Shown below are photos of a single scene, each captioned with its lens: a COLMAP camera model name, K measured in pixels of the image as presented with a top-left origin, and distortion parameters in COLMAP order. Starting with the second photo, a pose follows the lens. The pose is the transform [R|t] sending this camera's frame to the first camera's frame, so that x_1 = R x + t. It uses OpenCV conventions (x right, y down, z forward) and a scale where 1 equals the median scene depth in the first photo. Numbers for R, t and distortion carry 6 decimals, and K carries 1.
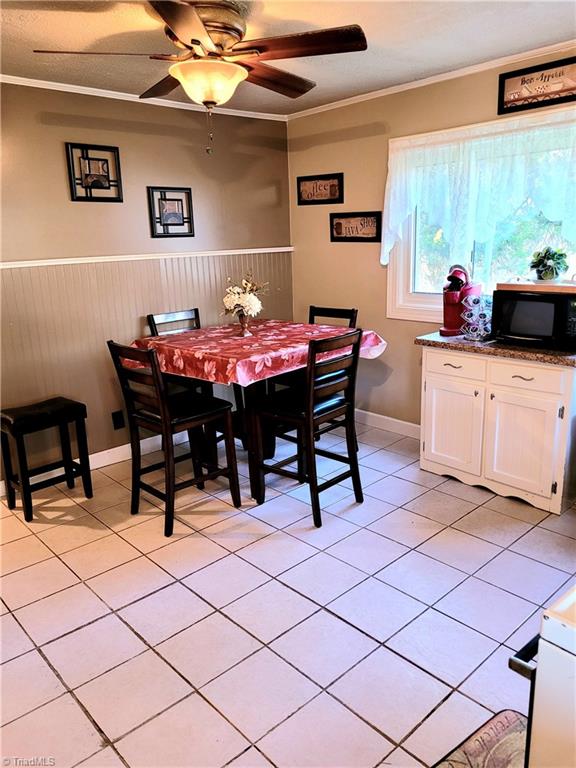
lens RADIAL K [[580.0, 0, 286.8], [0, 580.0, 380.3], [0, 0, 1]] dist [0.084592, -0.050277]
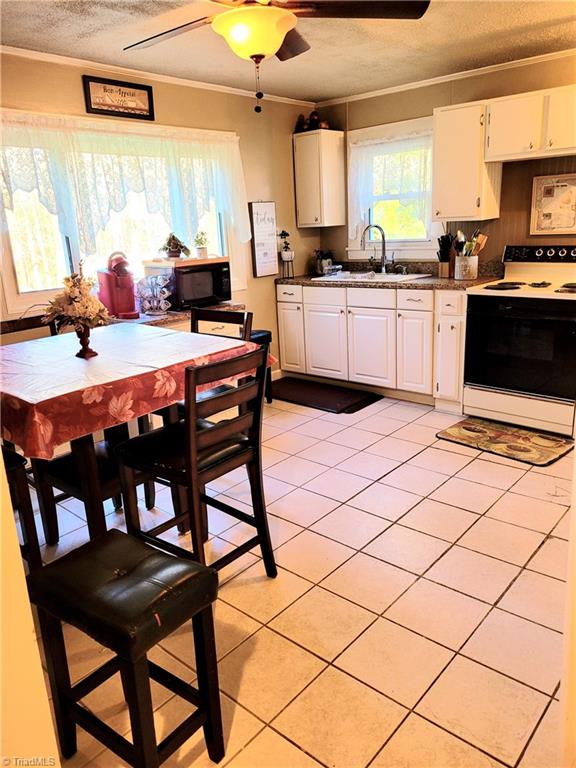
lens RADIAL K [[580.0, 0, 286.8], [0, 580.0, 380.3], [0, 0, 1]] dist [0.084592, -0.050277]
pose [[-0.109427, -0.241854, 0.964122, -0.879072], [0.290876, 0.919696, 0.263724, -0.185954], [-0.950483, 0.309298, -0.030291, 0.873724]]
